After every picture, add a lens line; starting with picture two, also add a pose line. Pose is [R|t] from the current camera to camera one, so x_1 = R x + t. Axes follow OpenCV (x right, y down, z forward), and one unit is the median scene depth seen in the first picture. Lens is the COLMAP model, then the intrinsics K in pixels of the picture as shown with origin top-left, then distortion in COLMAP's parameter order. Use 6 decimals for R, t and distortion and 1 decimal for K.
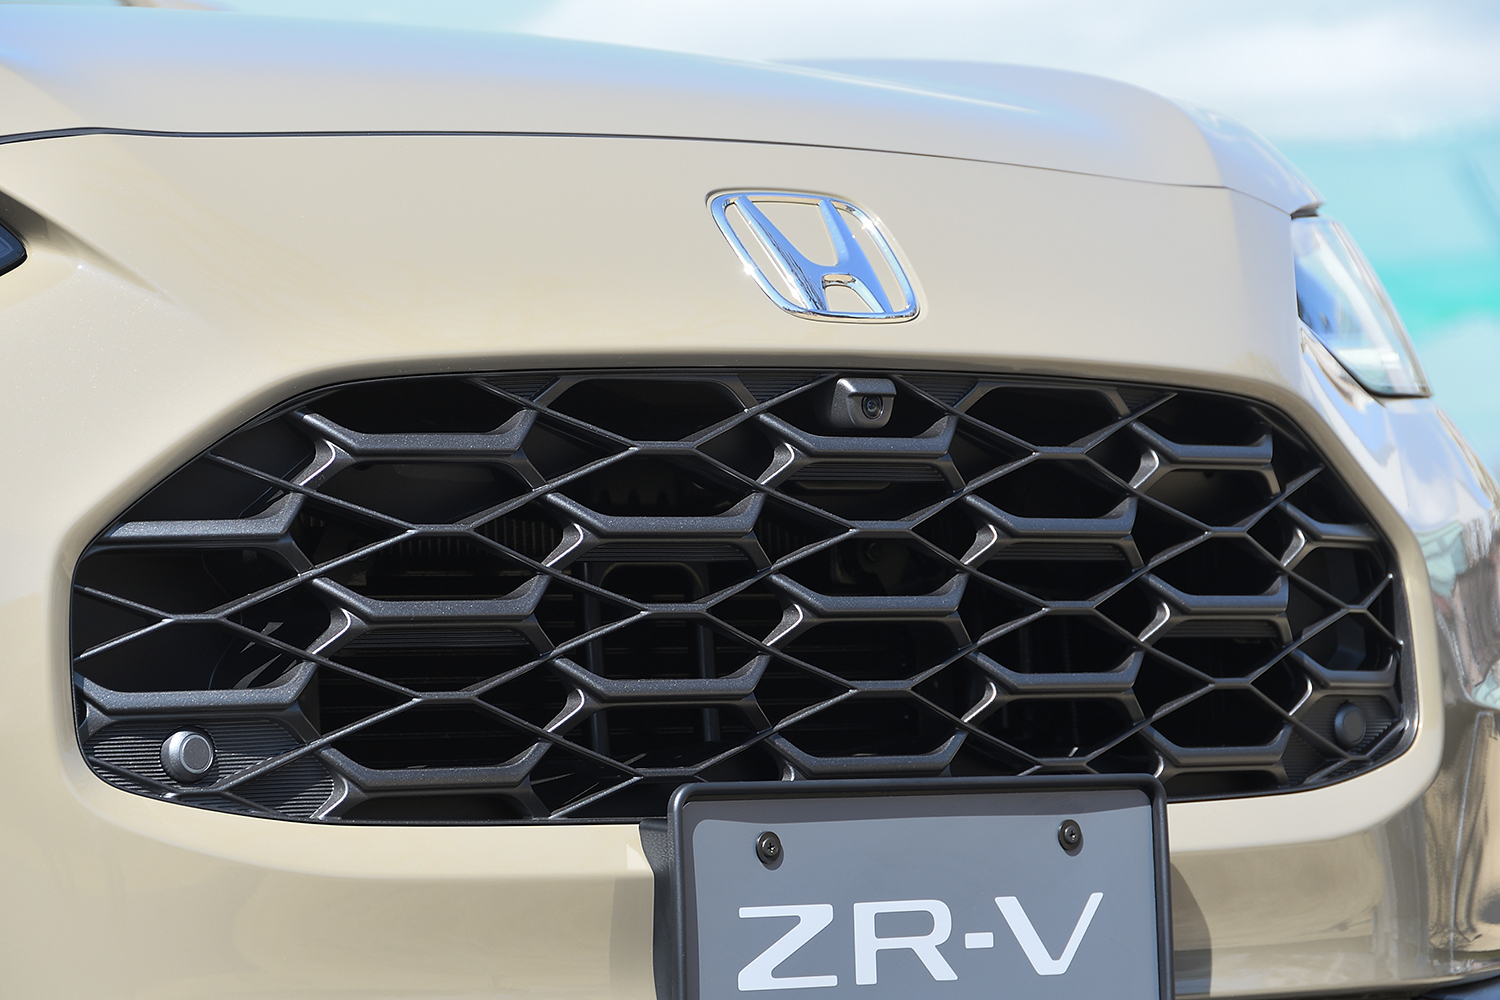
lens RADIAL K [[6905.5, 0, 752.8], [0, 6905.5, 500.7], [0, 0, 1]] dist [-0.090279, 0.000000]
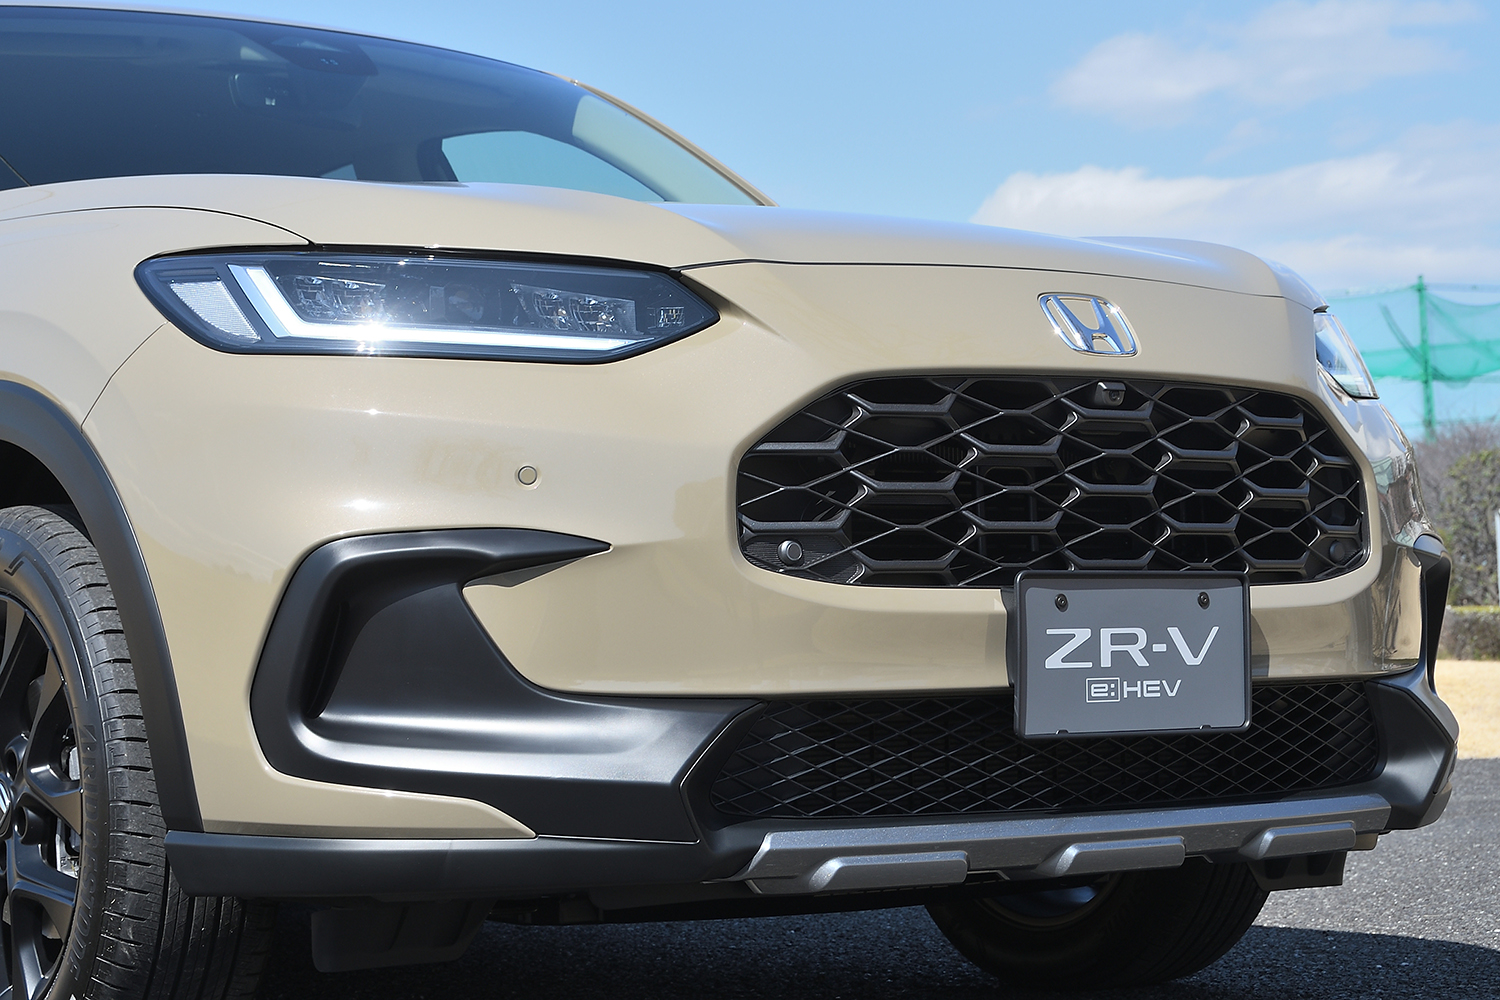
lens RADIAL K [[3099.1, 0, 753.7], [0, 3099.1, 491.1], [0, 0, 1]] dist [-0.014872, 0.000000]
pose [[0.995079, 0.020422, -0.096960, -0.000101], [-0.019062, 0.999707, 0.014923, 0.003621], [0.097236, -0.013002, 0.995176, 0.038523]]
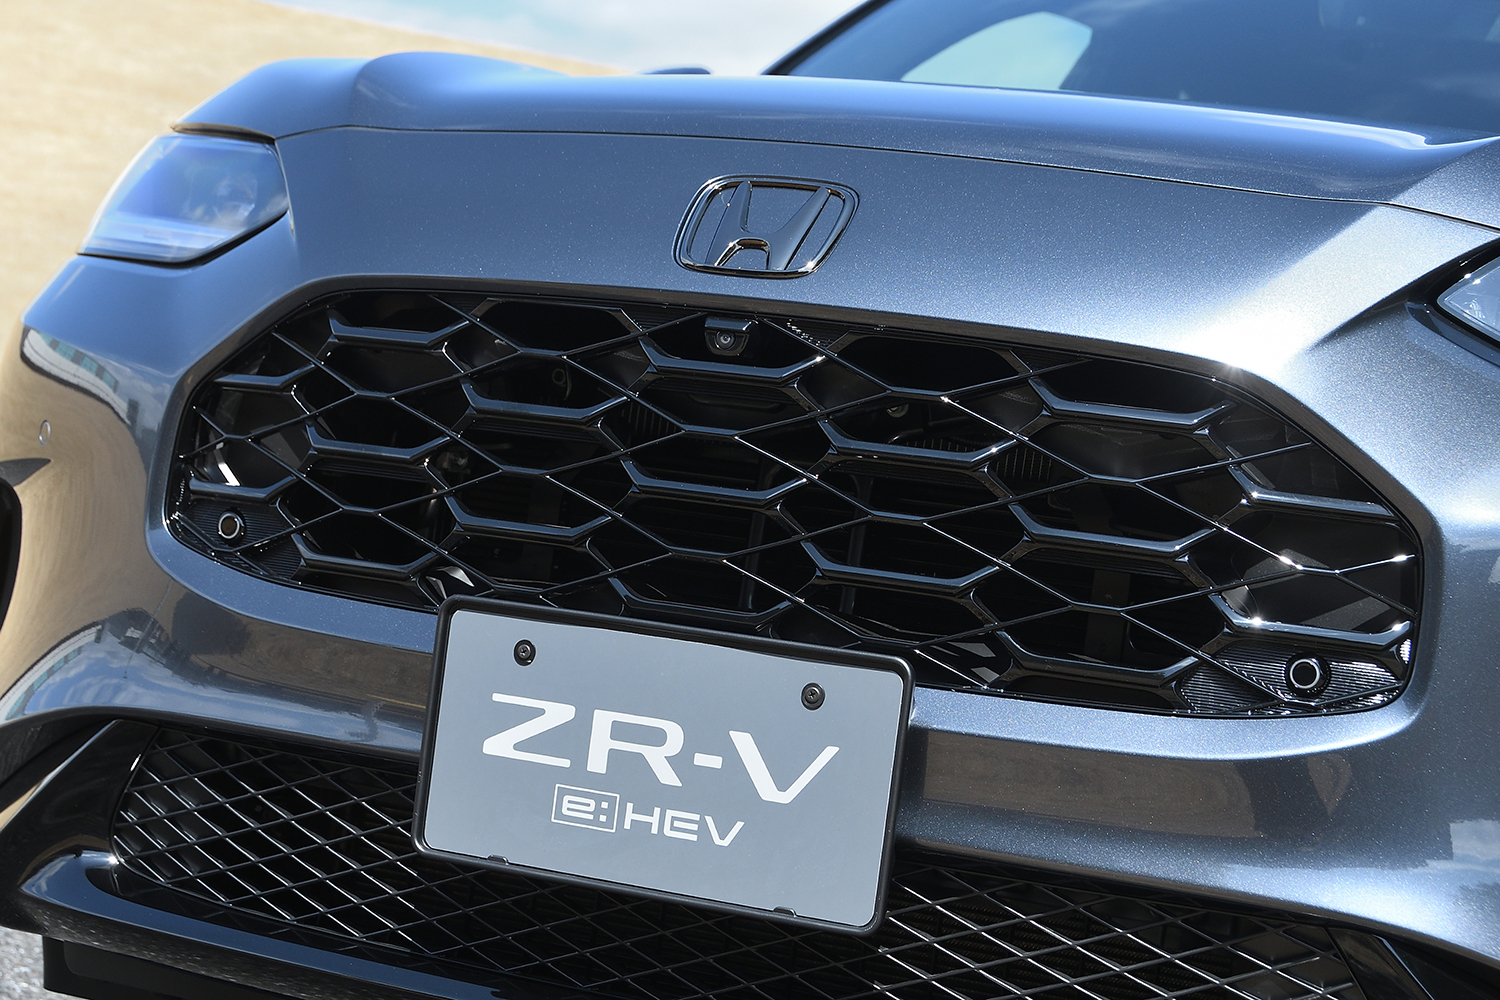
lens RADIAL K [[3361.4, 0, 749.2], [0, 3361.4, 499.5], [0, 0, 1]] dist [-0.142165, 0.000000]
pose [[0.397560, 0.083192, -0.913797, 0.600025], [-0.091600, 0.994505, 0.050688, -0.016127], [0.912993, 0.063552, 0.402995, 0.760223]]
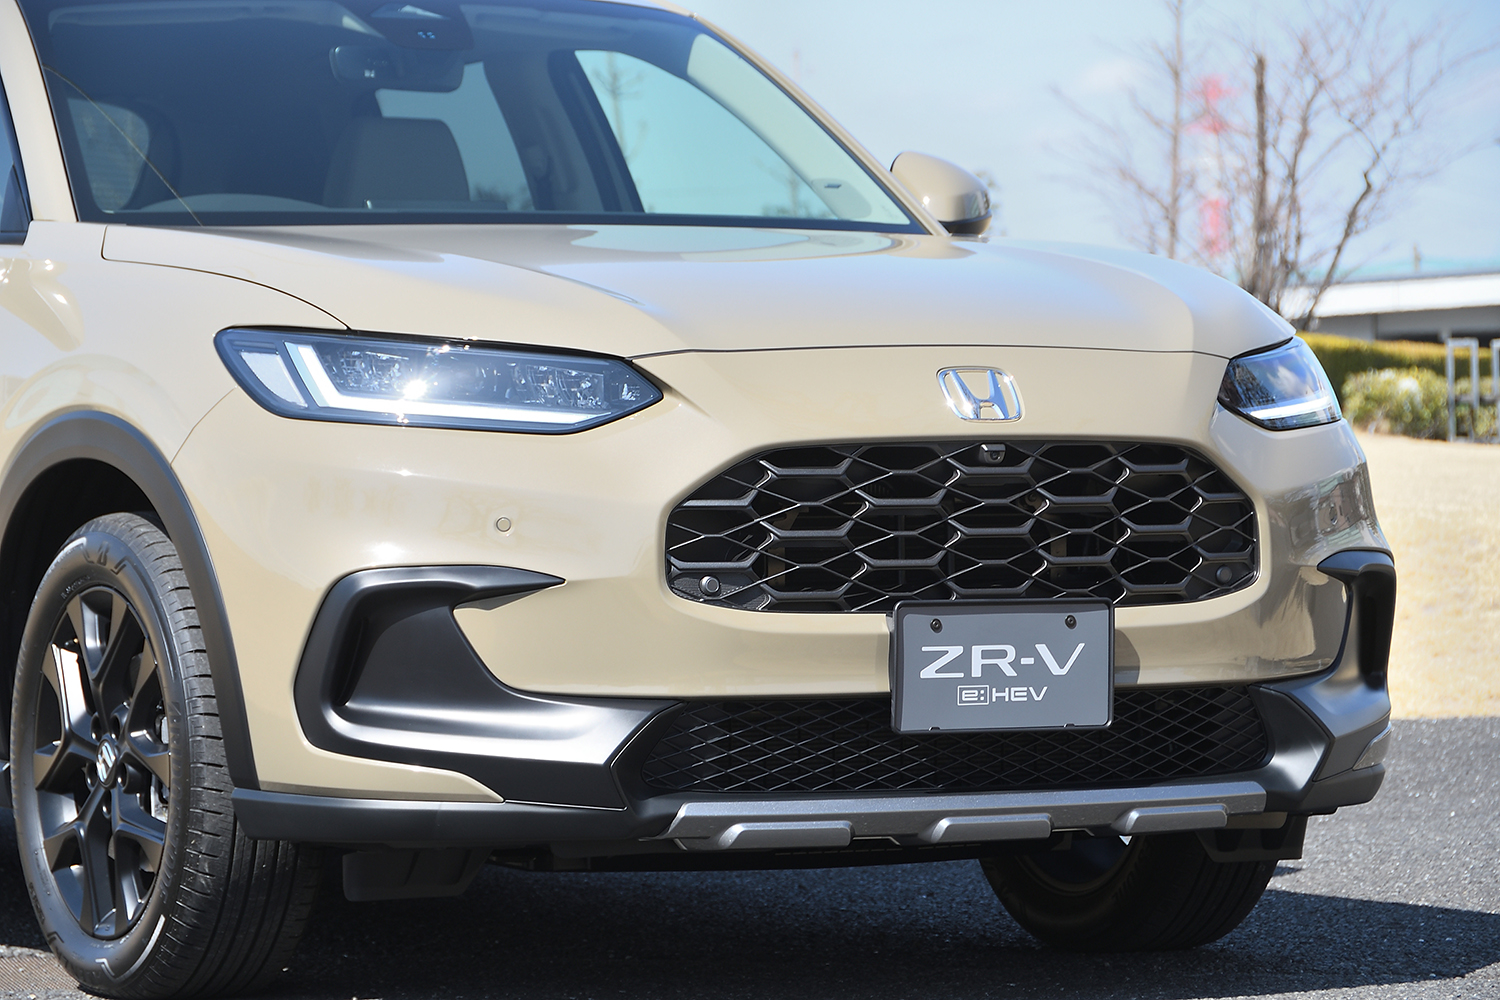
lens RADIAL K [[5828.7, 0, 749.8], [0, 5828.7, 500.2], [0, 0, 1]] dist [0.031126, 0.000000]
pose [[0.973226, 0.047362, -0.224917, 0.427609], [-0.028706, 0.995924, 0.085505, -0.184275], [0.228050, -0.076759, 0.970619, -1.173367]]
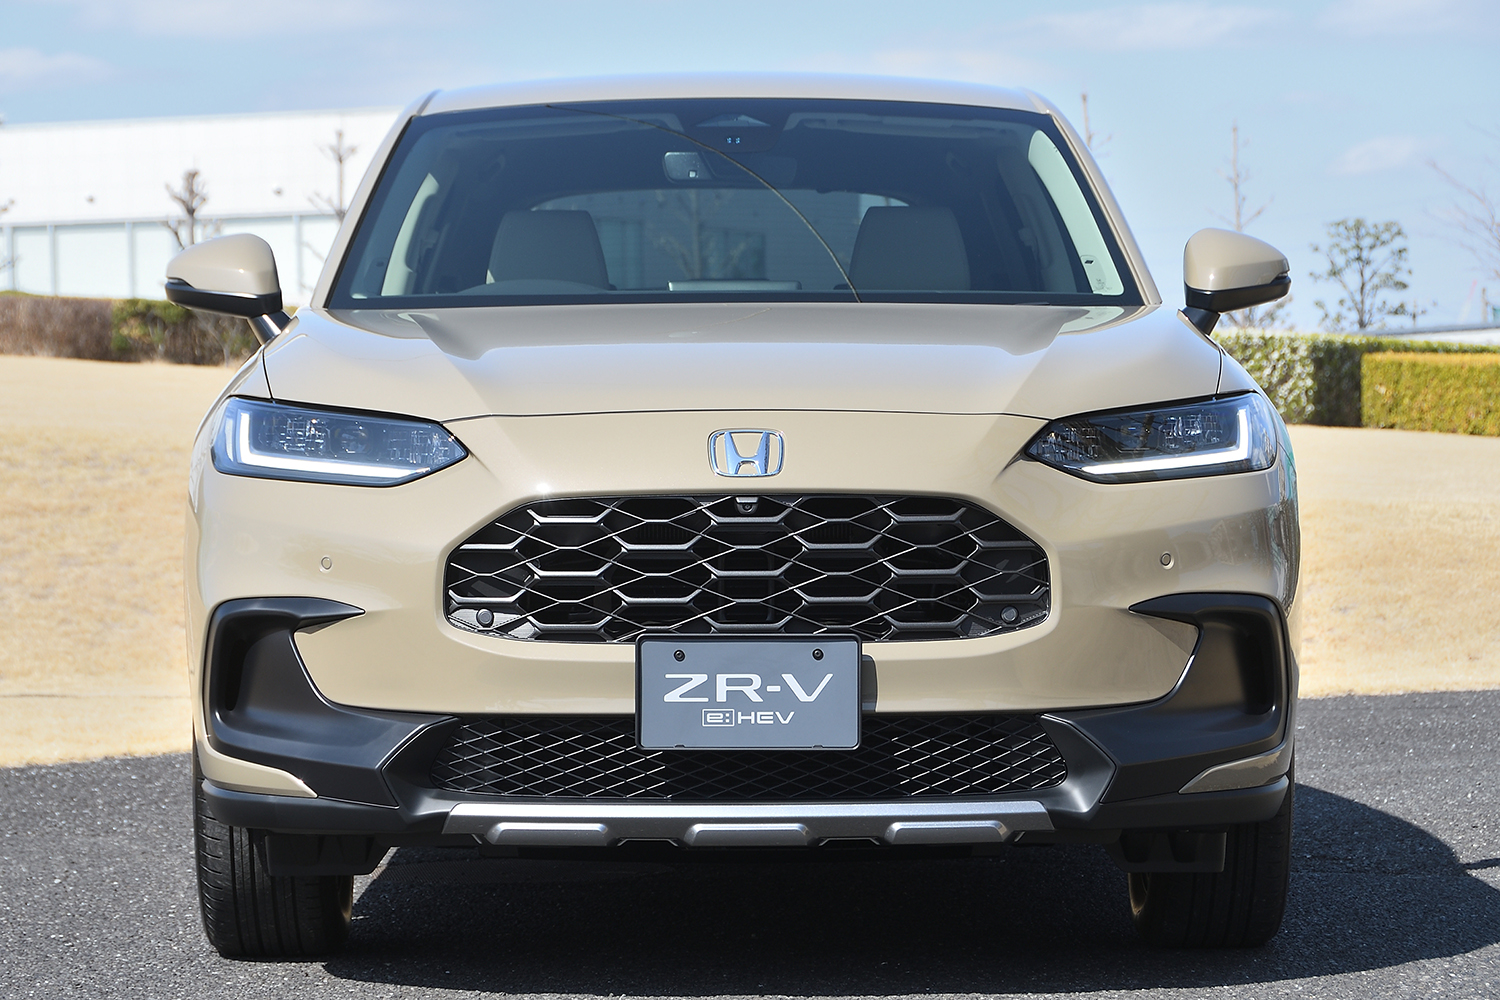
lens RADIAL K [[4570.8, 0, 755.9], [0, 4570.8, 501.0], [0, 0, 1]] dist [-0.007569, 0.000000]
pose [[0.760685, 0.051582, -0.647069, 1.300501], [0.007451, 0.996078, 0.088163, -0.190650], [0.649079, -0.071886, 0.757317, -0.487502]]
